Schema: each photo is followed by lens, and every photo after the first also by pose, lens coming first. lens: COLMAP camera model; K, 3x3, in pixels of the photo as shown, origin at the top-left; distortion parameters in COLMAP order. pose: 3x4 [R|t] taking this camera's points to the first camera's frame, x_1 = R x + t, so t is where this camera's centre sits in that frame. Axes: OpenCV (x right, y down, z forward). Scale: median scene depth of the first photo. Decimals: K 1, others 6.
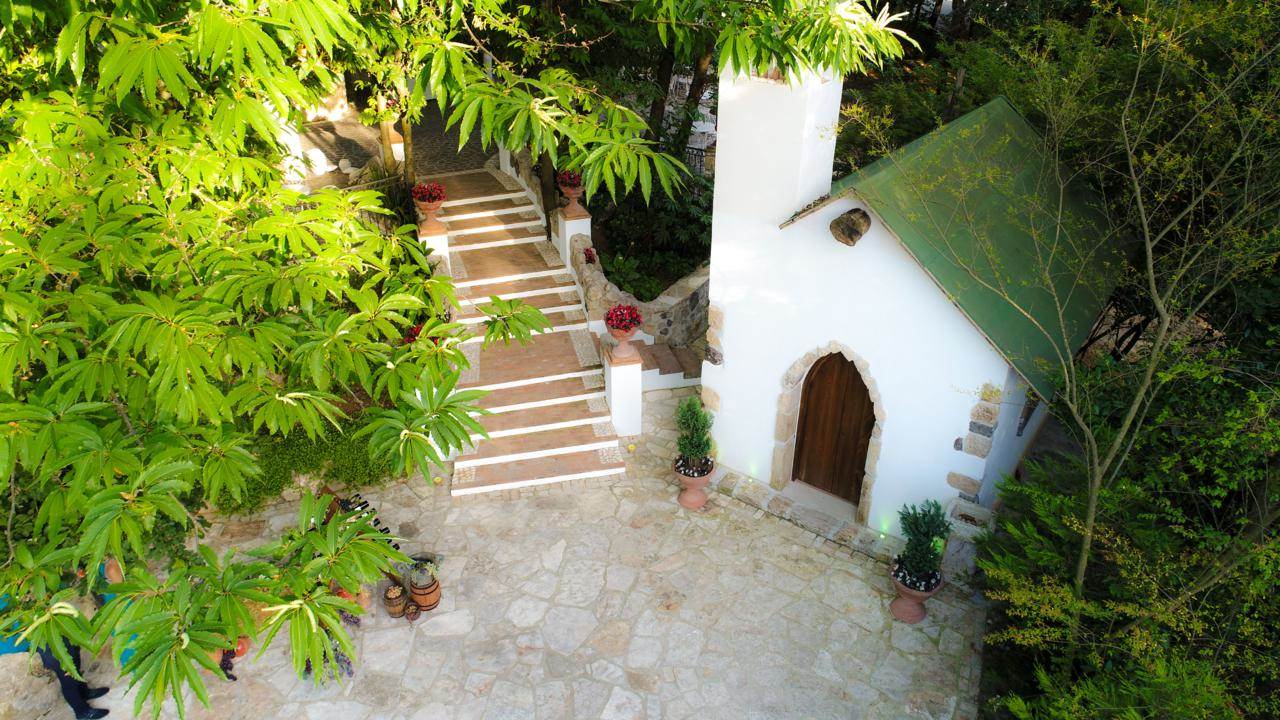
lens RADIAL K [[840.1, 0, 640.0], [0, 840.1, 360.0], [0, 0, 1]] dist [-0.004320, -0.001159]
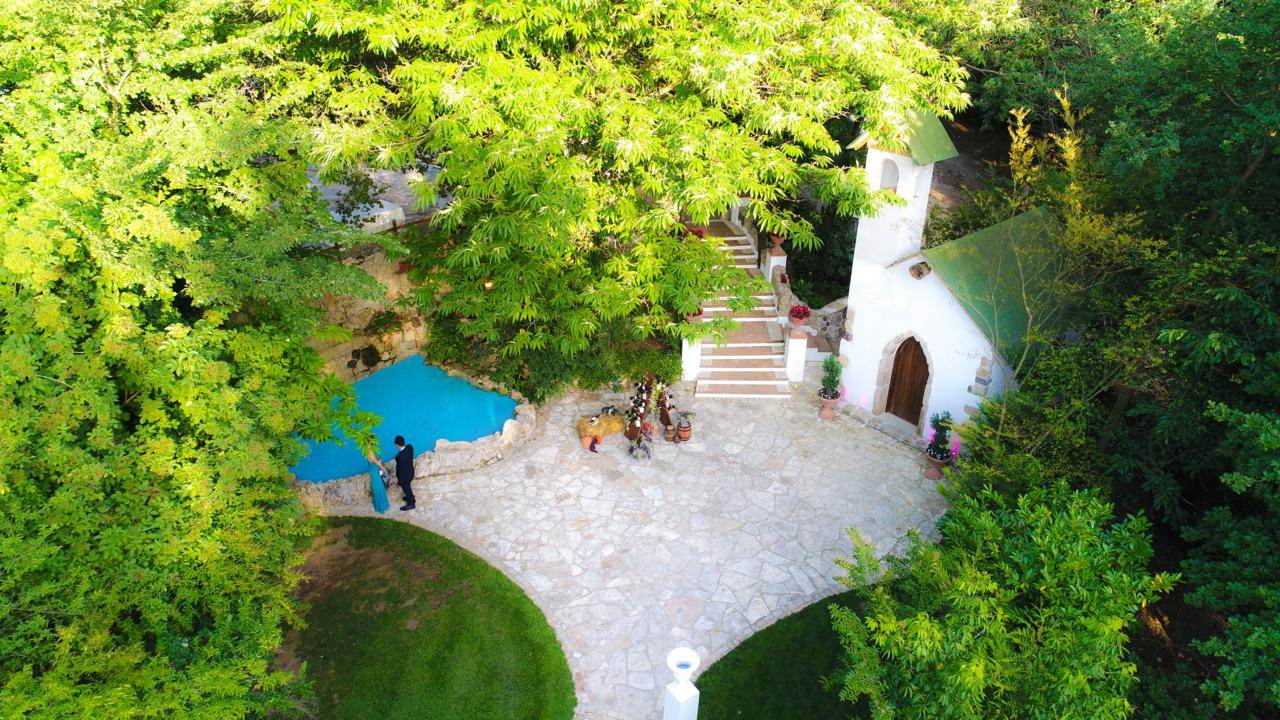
lens RADIAL K [[840.1, 0, 640.0], [0, 840.1, 360.0], [0, 0, 1]] dist [-0.004320, -0.001159]
pose [[0.971973, 0.113099, -0.206098, 0.031310], [-0.122424, 0.991928, -0.033028, 0.158907], [0.200699, 0.057333, 0.977974, -0.852162]]
